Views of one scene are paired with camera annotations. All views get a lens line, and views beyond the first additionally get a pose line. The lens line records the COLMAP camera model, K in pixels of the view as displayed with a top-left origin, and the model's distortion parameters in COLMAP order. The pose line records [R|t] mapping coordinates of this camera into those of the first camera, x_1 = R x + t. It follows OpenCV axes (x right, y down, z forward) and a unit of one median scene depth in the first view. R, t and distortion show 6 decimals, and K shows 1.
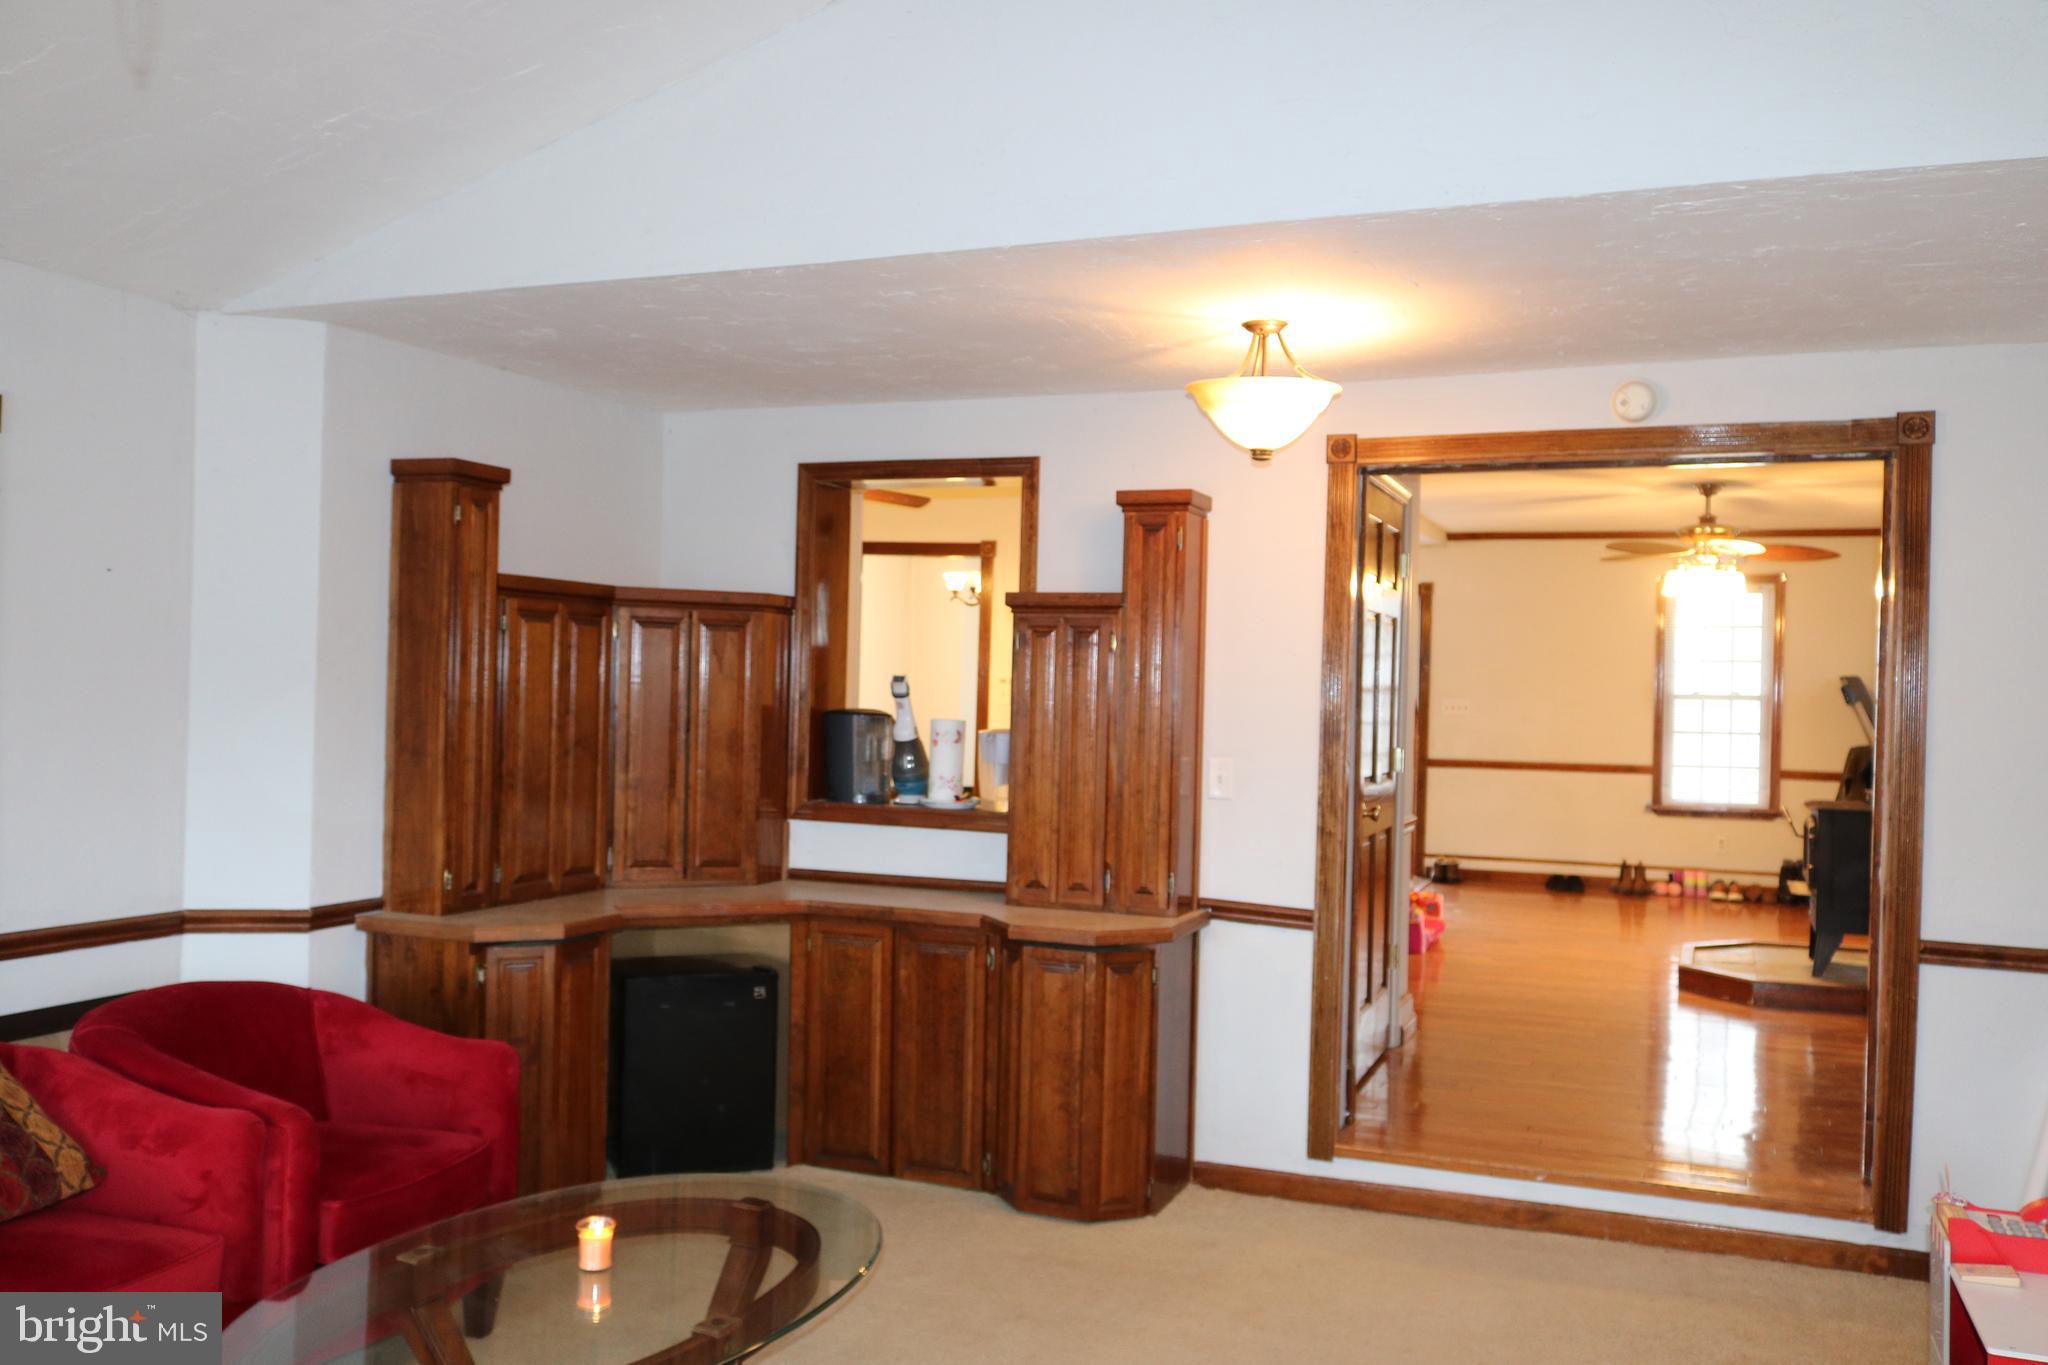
lens RADIAL K [[1659.7, 0, 1031.8], [0, 1659.7, 688.6], [0, 0, 1]] dist [-0.013627, 0.025107]
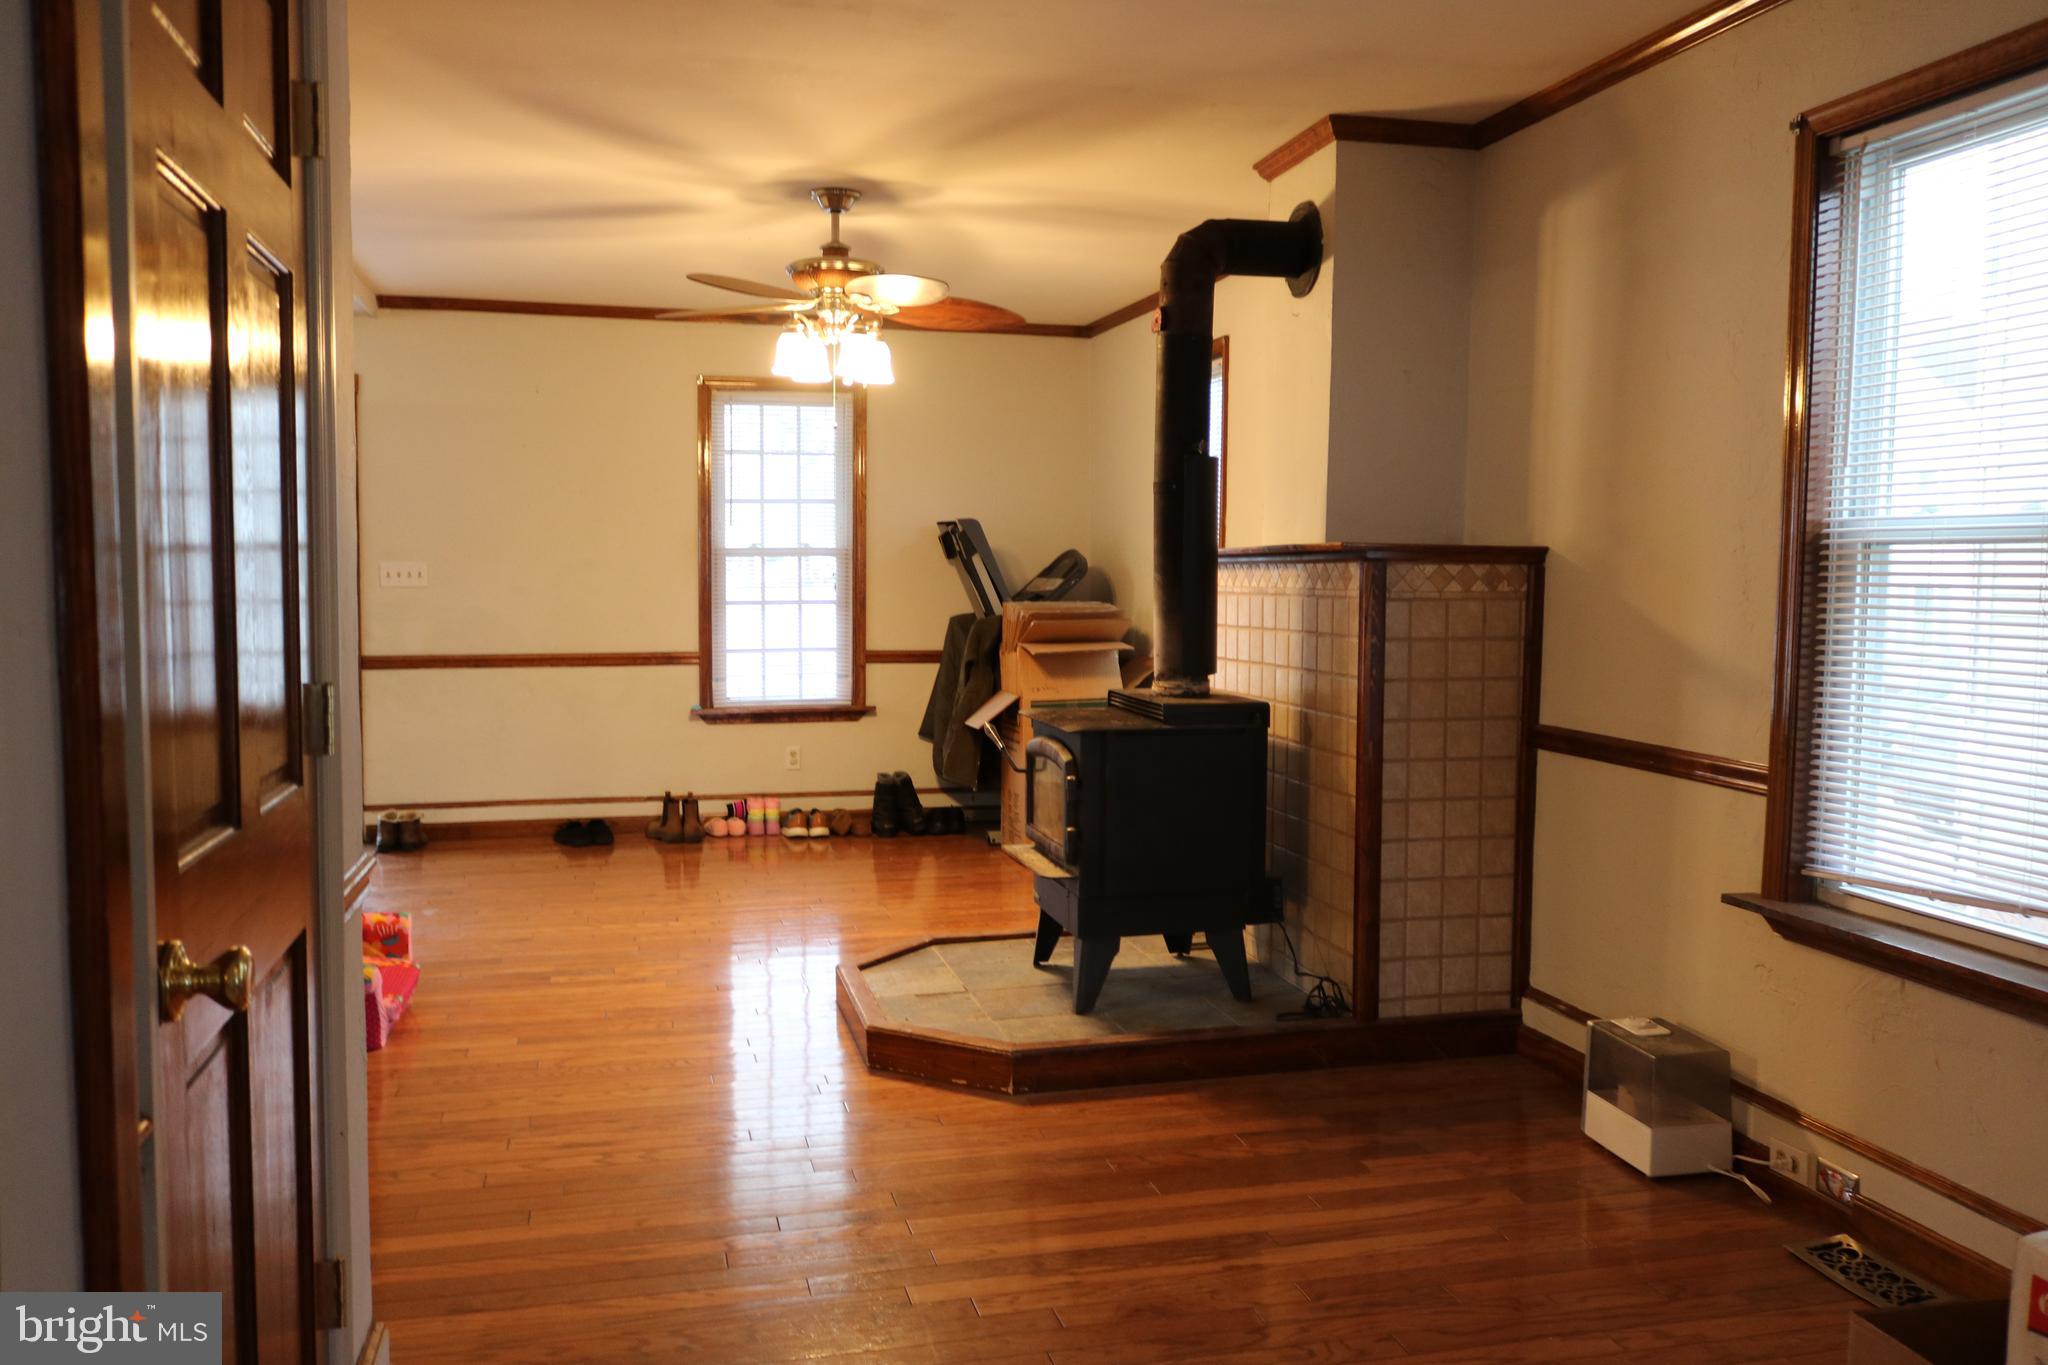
lens RADIAL K [[1659.7, 0, 1031.8], [0, 1659.7, 688.6], [0, 0, 1]] dist [-0.013627, 0.025107]
pose [[0.808692, -0.058358, 0.585330, 0.171991], [0.012798, 0.996577, 0.081678, 0.014465], [-0.588092, -0.058561, 0.806671, 0.775773]]
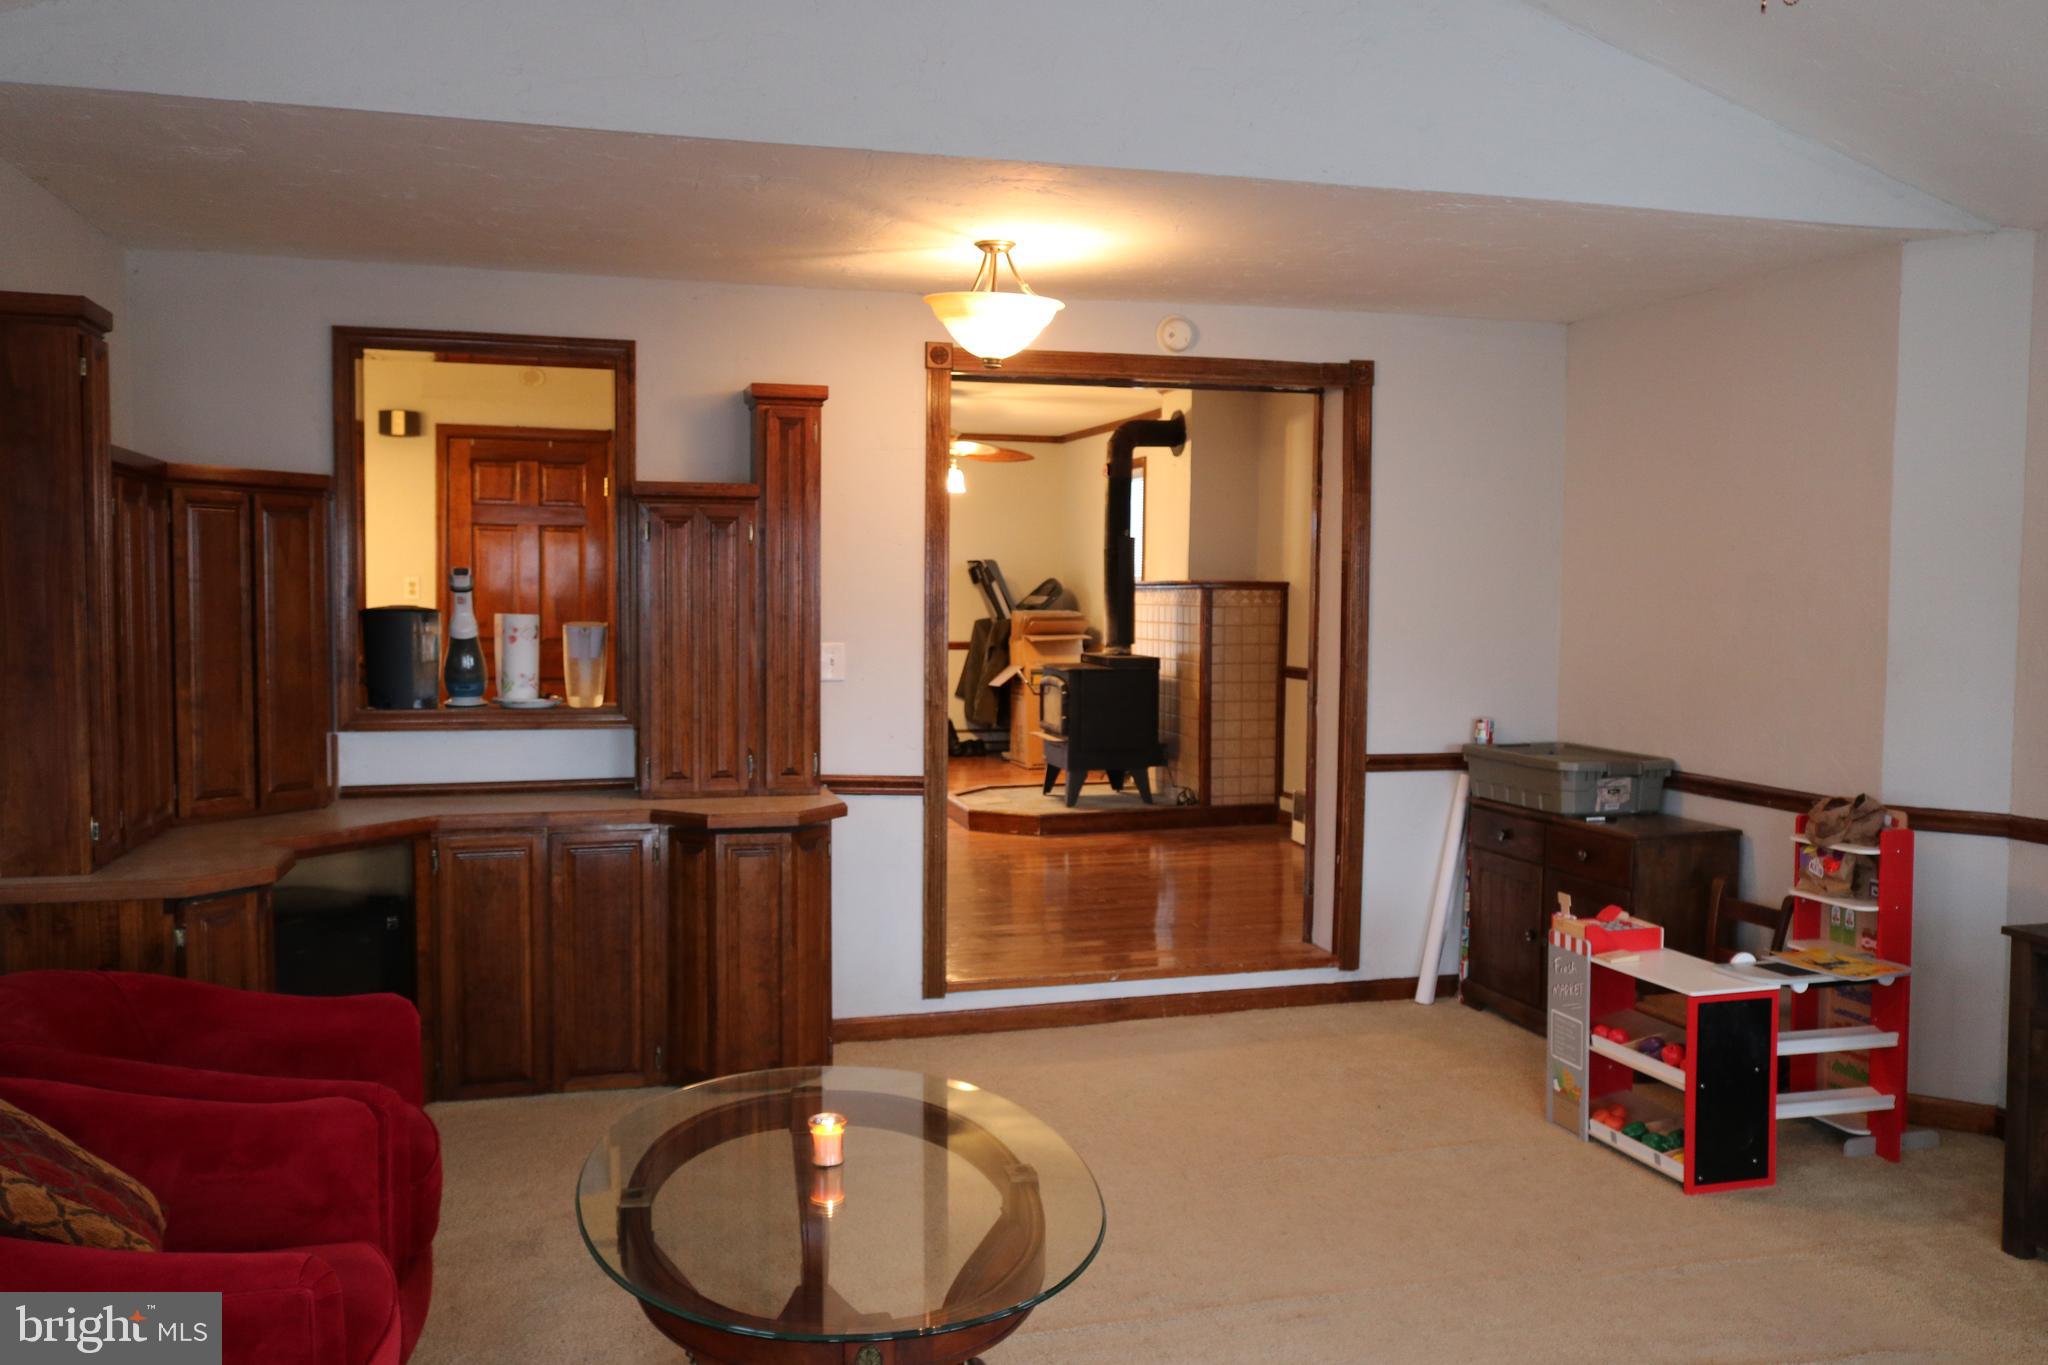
lens RADIAL K [[1659.7, 0, 1031.8], [0, 1659.7, 688.6], [0, 0, 1]] dist [-0.013627, 0.025107]
pose [[0.790220, -0.055448, 0.610310, -0.416759], [0.013543, 0.997235, 0.073066, -0.004327], [-0.612674, -0.049473, 0.788786, 0.081262]]
